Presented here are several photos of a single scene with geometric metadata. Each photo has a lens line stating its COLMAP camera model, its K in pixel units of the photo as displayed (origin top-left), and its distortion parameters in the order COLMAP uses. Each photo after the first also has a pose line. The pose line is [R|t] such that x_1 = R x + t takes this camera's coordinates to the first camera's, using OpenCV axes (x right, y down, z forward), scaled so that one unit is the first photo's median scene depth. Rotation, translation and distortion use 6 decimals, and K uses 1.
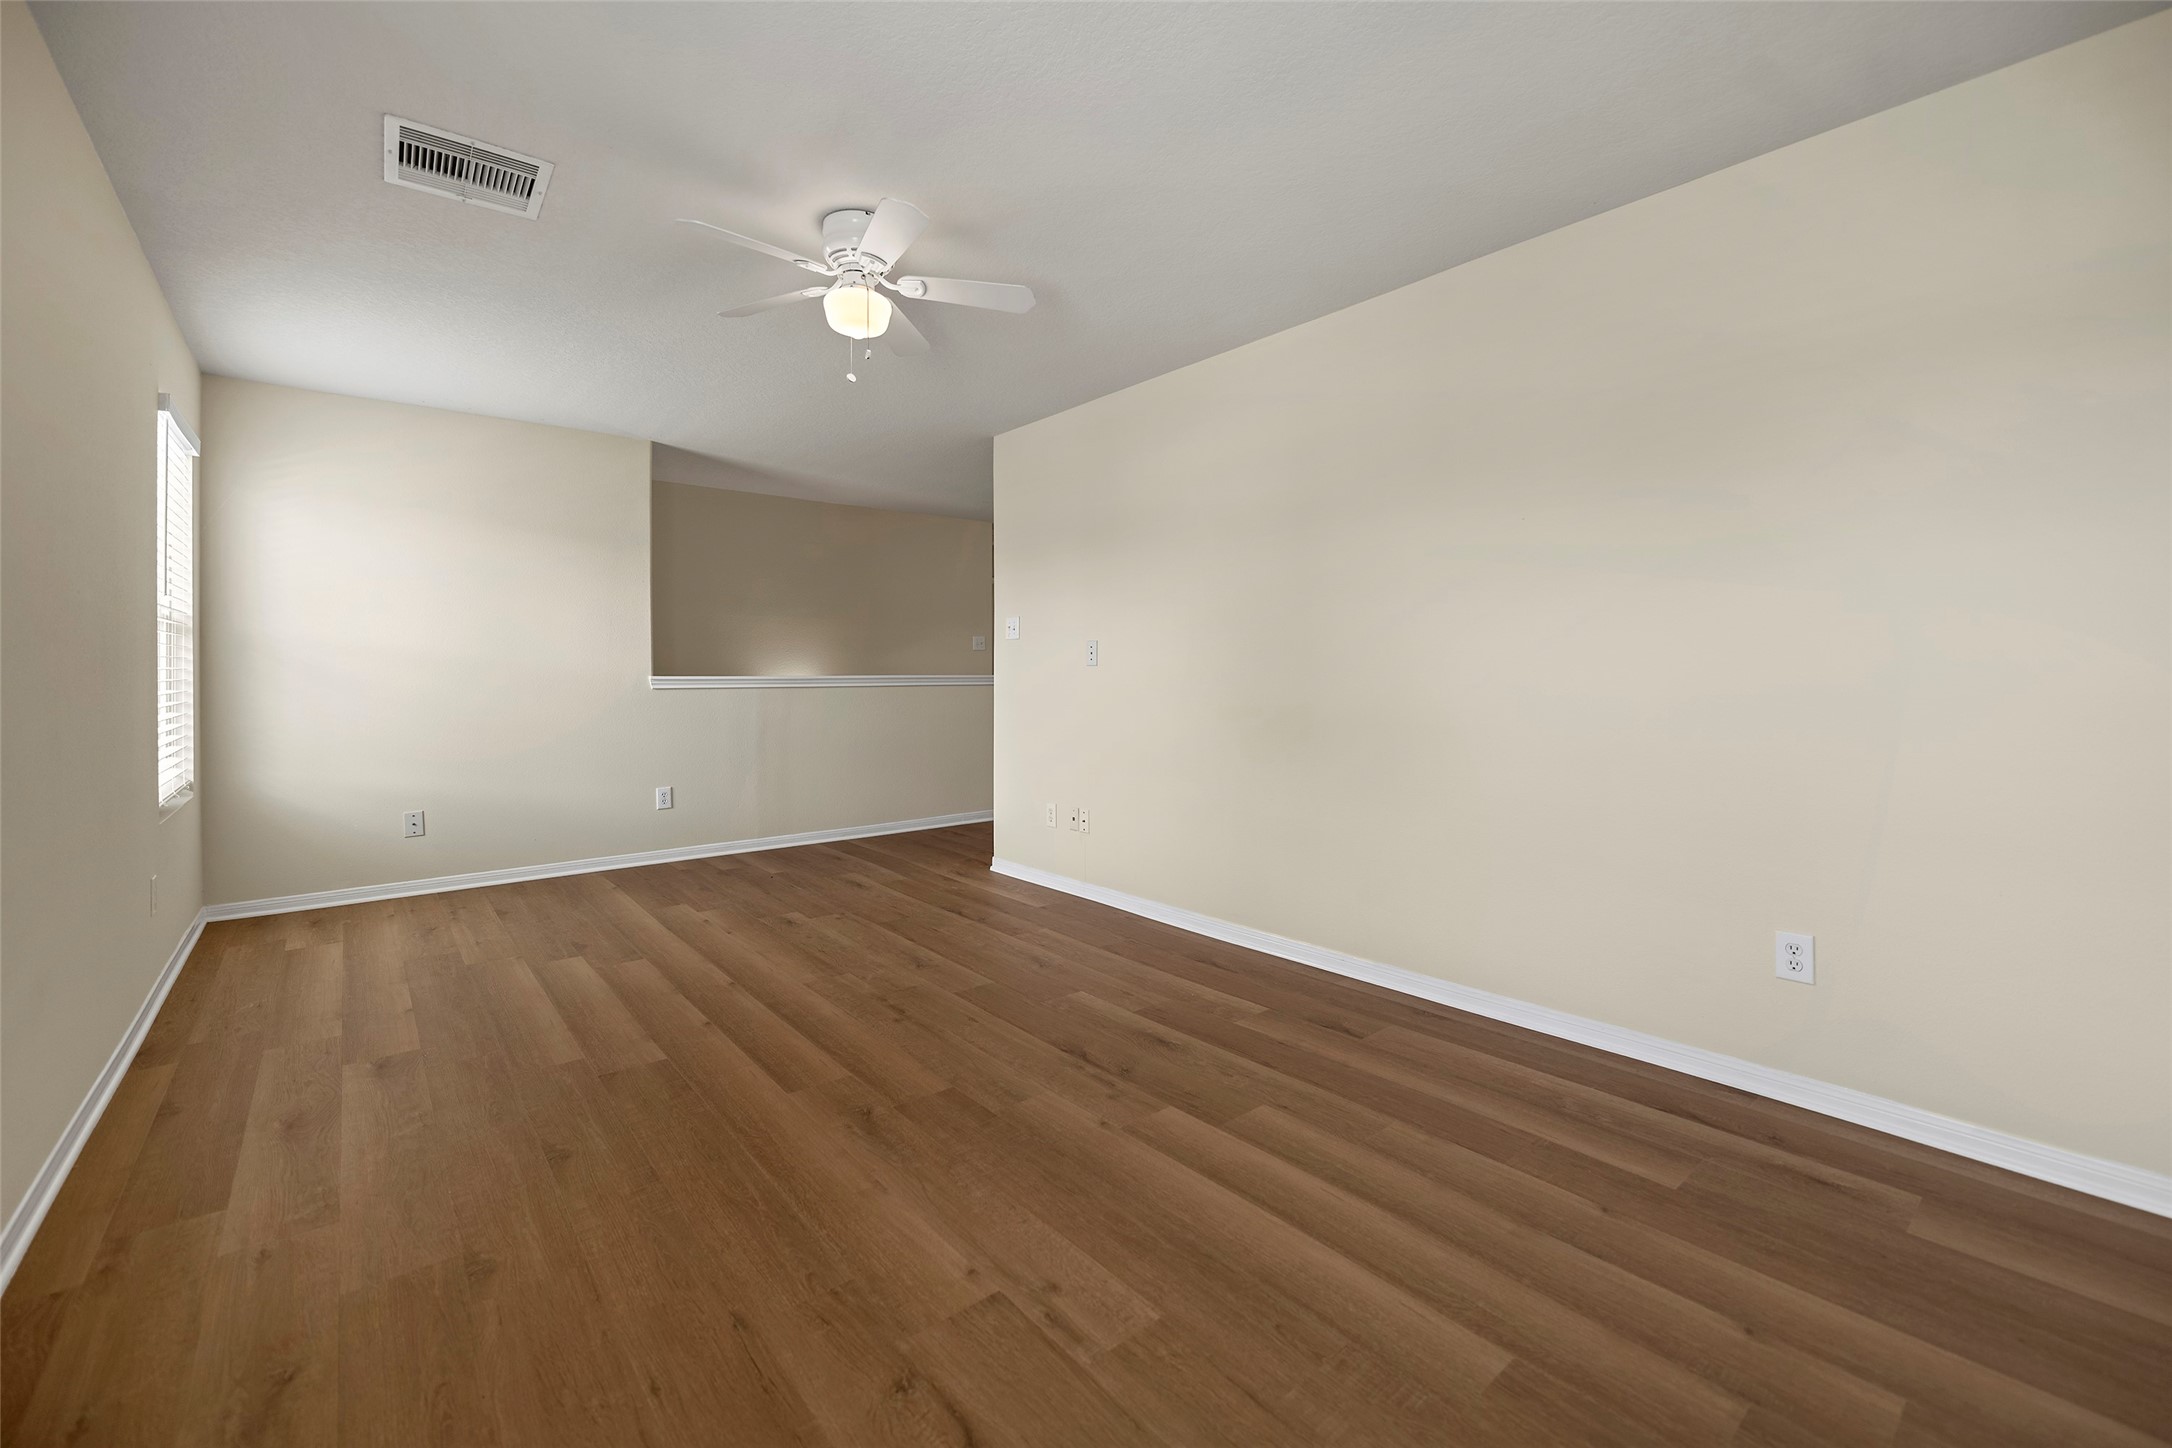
lens RADIAL K [[895.6, 0, 1092.7], [0, 895.6, 703.3], [0, 0, 1]] dist [-0.002043, -0.000151]
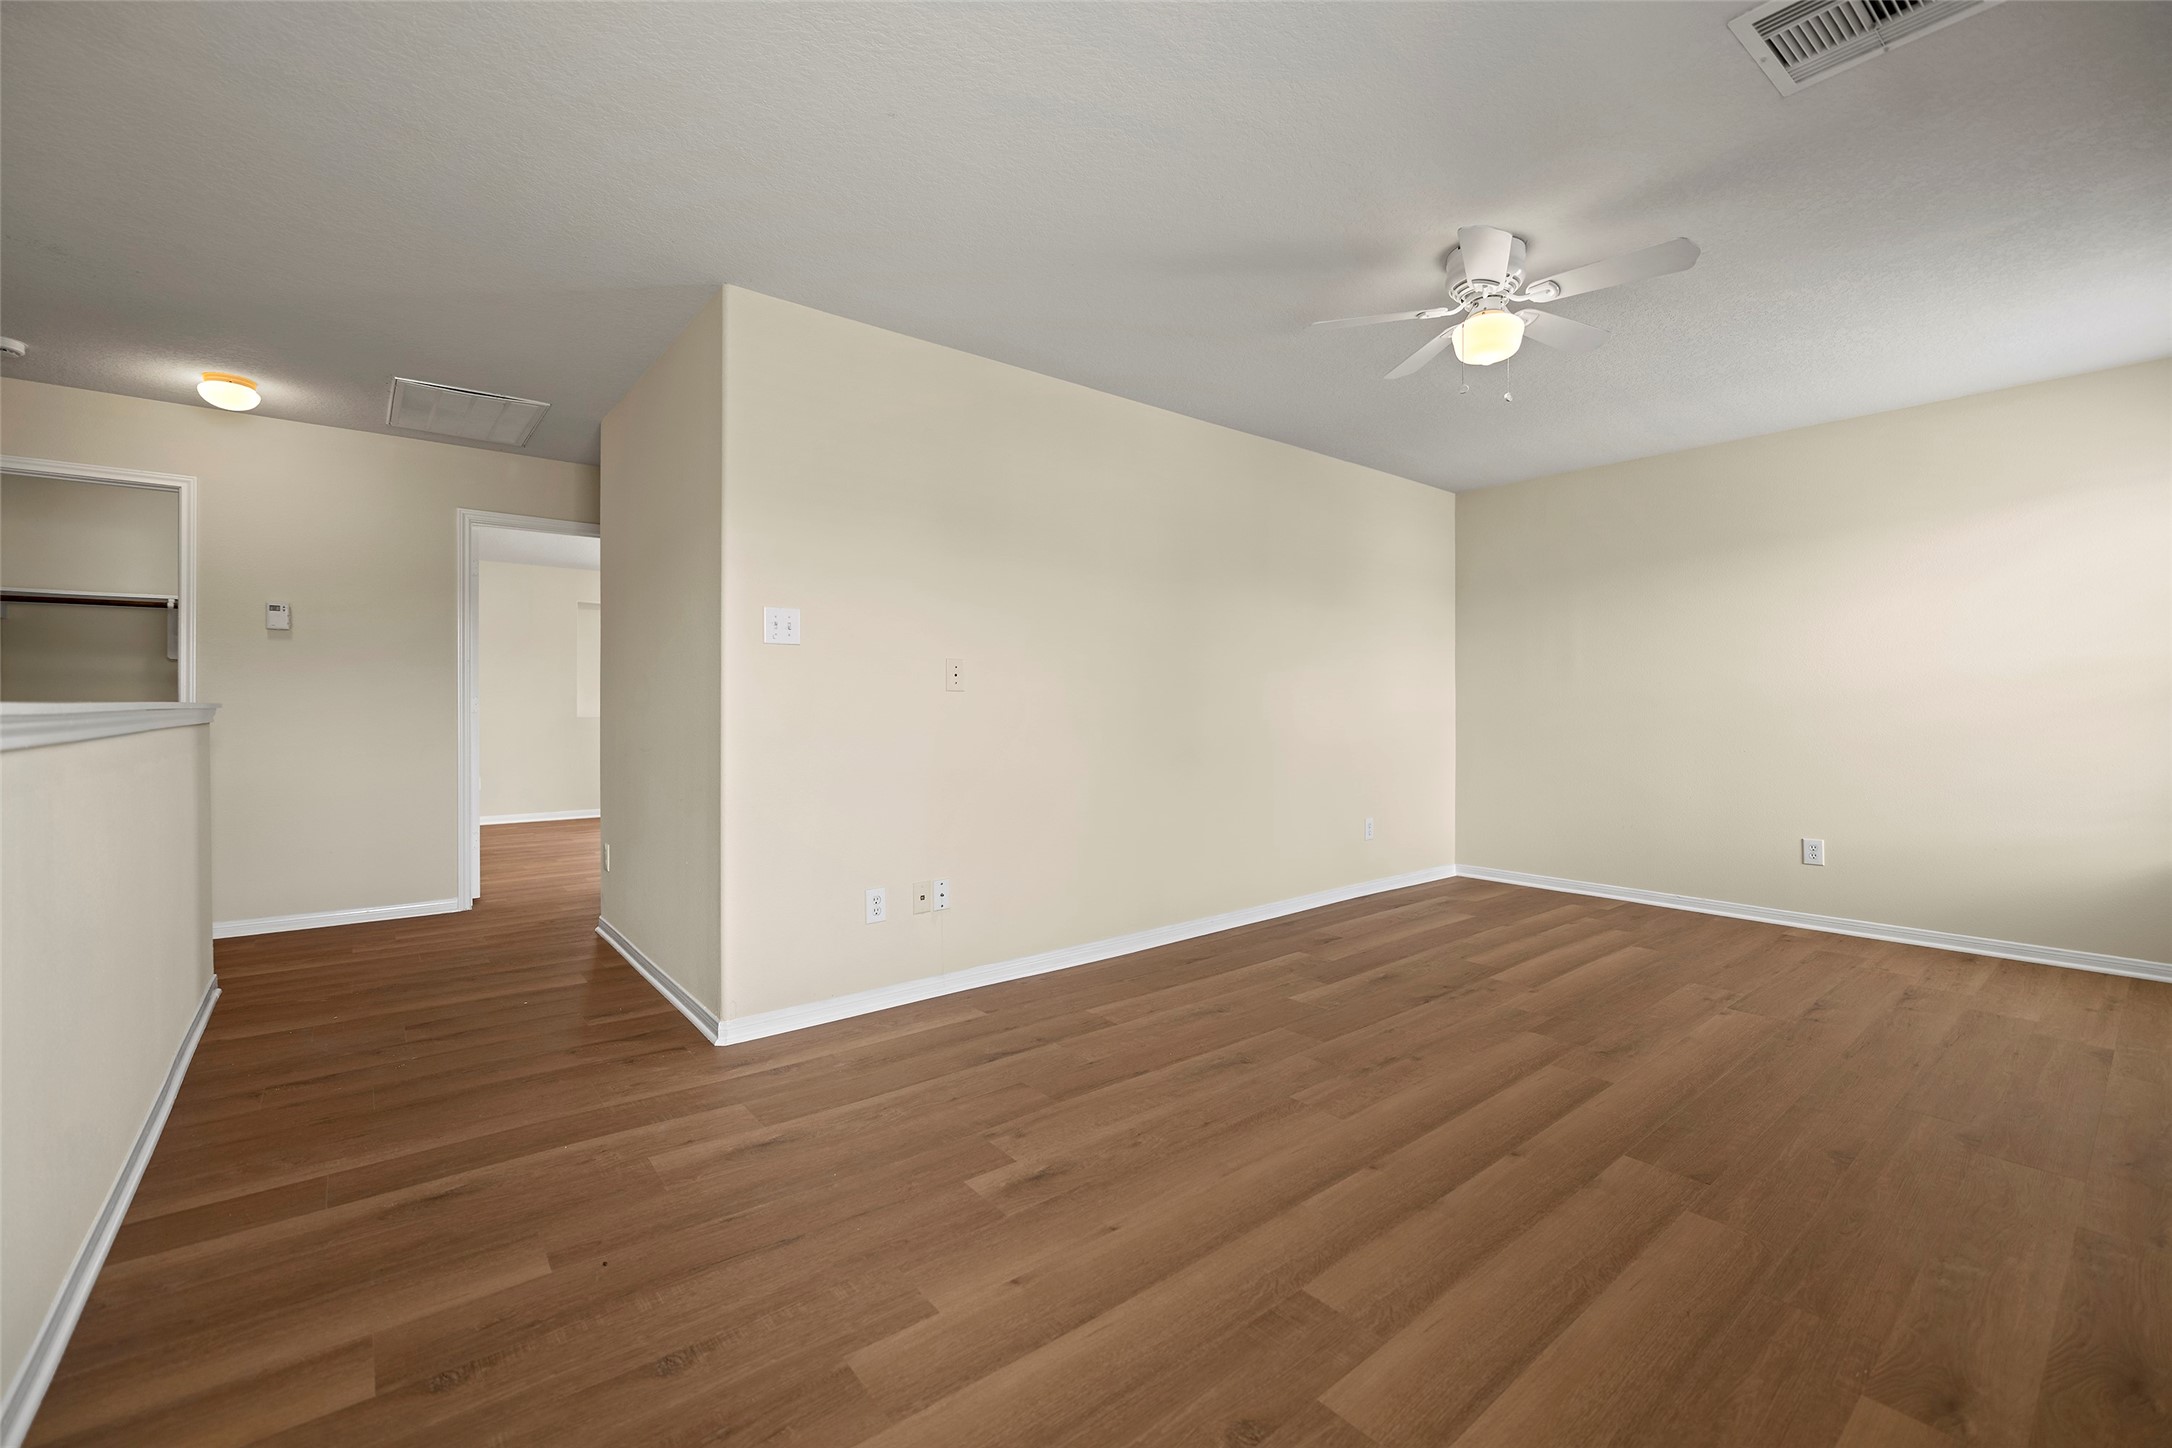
lens RADIAL K [[895.6, 0, 1092.3], [0, 895.6, 714.0], [0, 0, 1]] dist [-0.002043, -0.000151]
pose [[0.012848, -0.011210, 0.999855, -1.175287], [0.030773, 0.999468, 0.010810, -0.039305], [-0.999444, 0.030630, 0.013186, 1.314163]]
